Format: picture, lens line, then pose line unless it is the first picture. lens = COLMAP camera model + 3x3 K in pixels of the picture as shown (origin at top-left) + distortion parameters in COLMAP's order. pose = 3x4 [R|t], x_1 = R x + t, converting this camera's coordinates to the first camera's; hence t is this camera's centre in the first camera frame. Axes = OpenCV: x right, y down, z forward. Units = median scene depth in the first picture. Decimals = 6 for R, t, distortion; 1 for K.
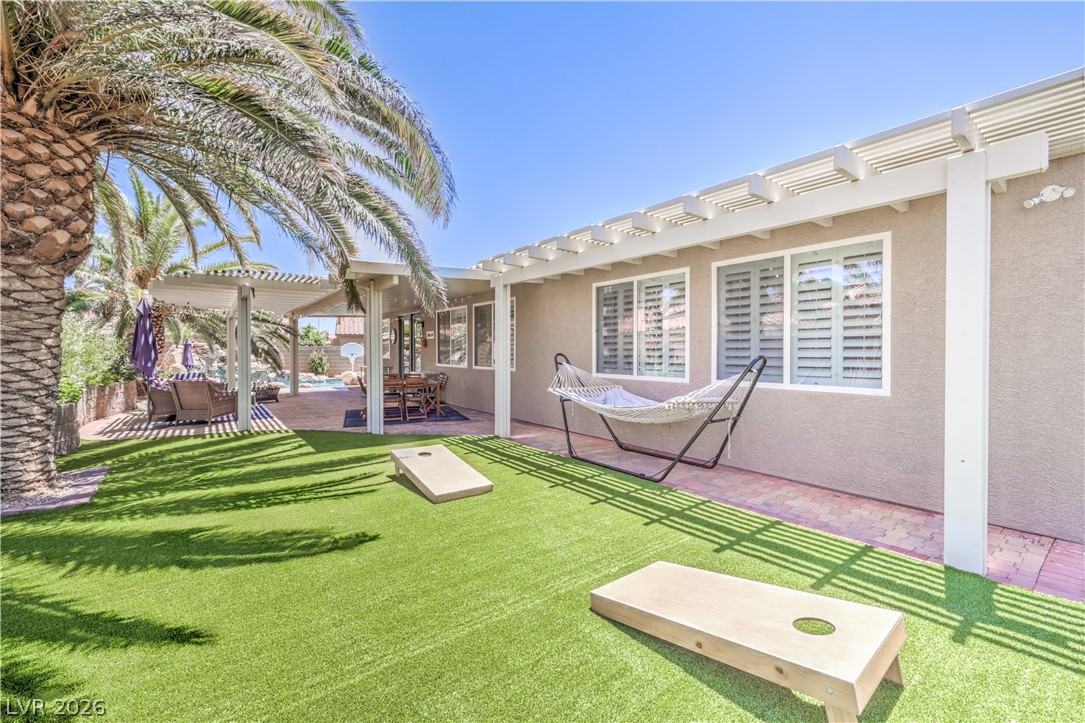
lens RADIAL K [[441.7, 0, 542.3], [0, 441.7, 355.8], [0, 0, 1]] dist [-0.003639, -0.000130]
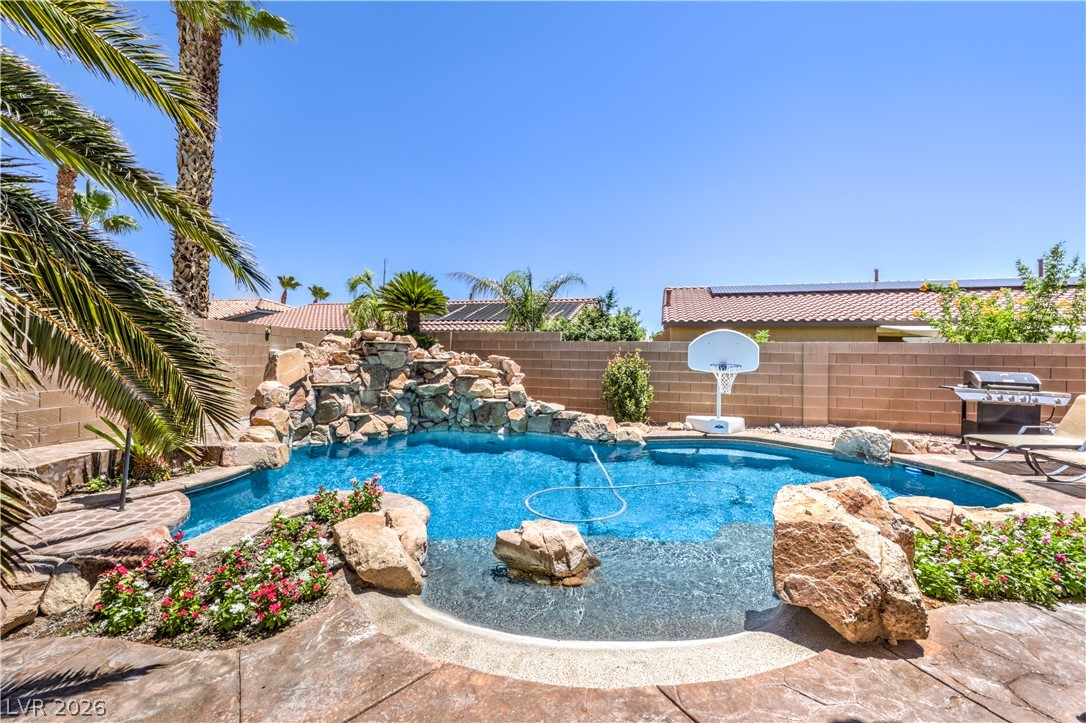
lens RADIAL K [[442.1, 0, 536.2], [0, 442.1, 357.6], [0, 0, 1]] dist [-0.003639, -0.000130]
pose [[0.772526, 0.011813, -0.634873, -1.154420], [-0.021263, 0.999747, -0.007271, -0.010865], [0.634627, 0.019117, 0.772582, 2.318044]]
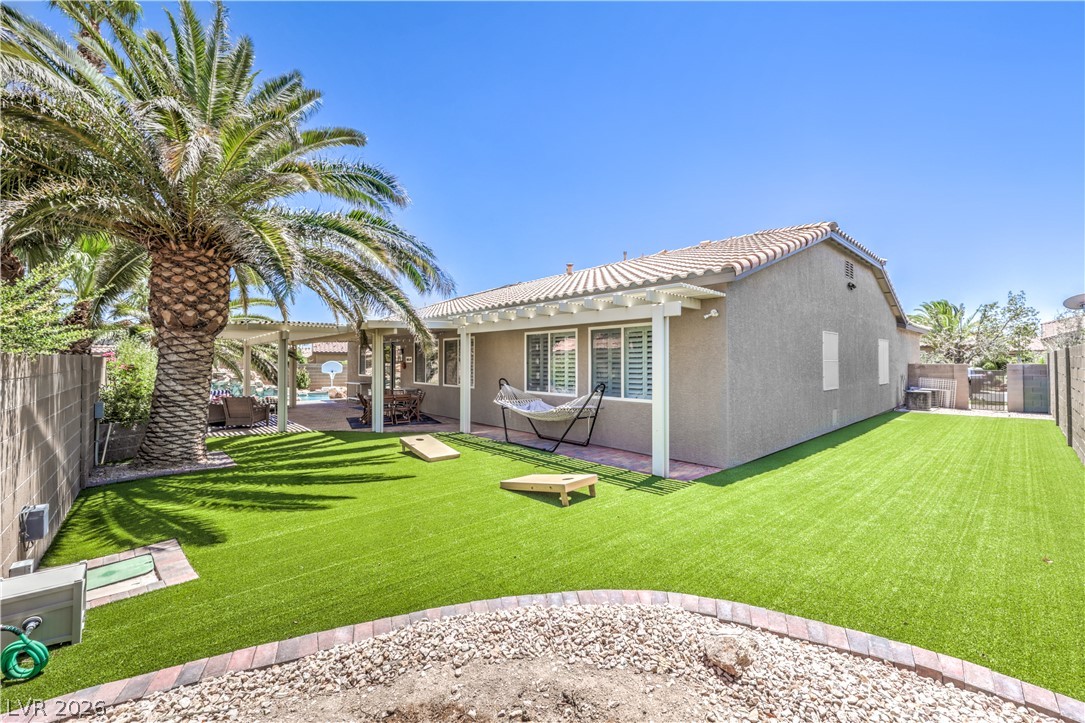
lens RADIAL K [[441.7, 0, 543.1], [0, 441.7, 358.3], [0, 0, 1]] dist [-0.003639, -0.000130]
pose [[0.996387, 0.000787, 0.084922, 0.055106], [0.000761, 0.999834, -0.018187, -0.052431], [-0.084922, 0.018186, 0.996222, -0.627800]]
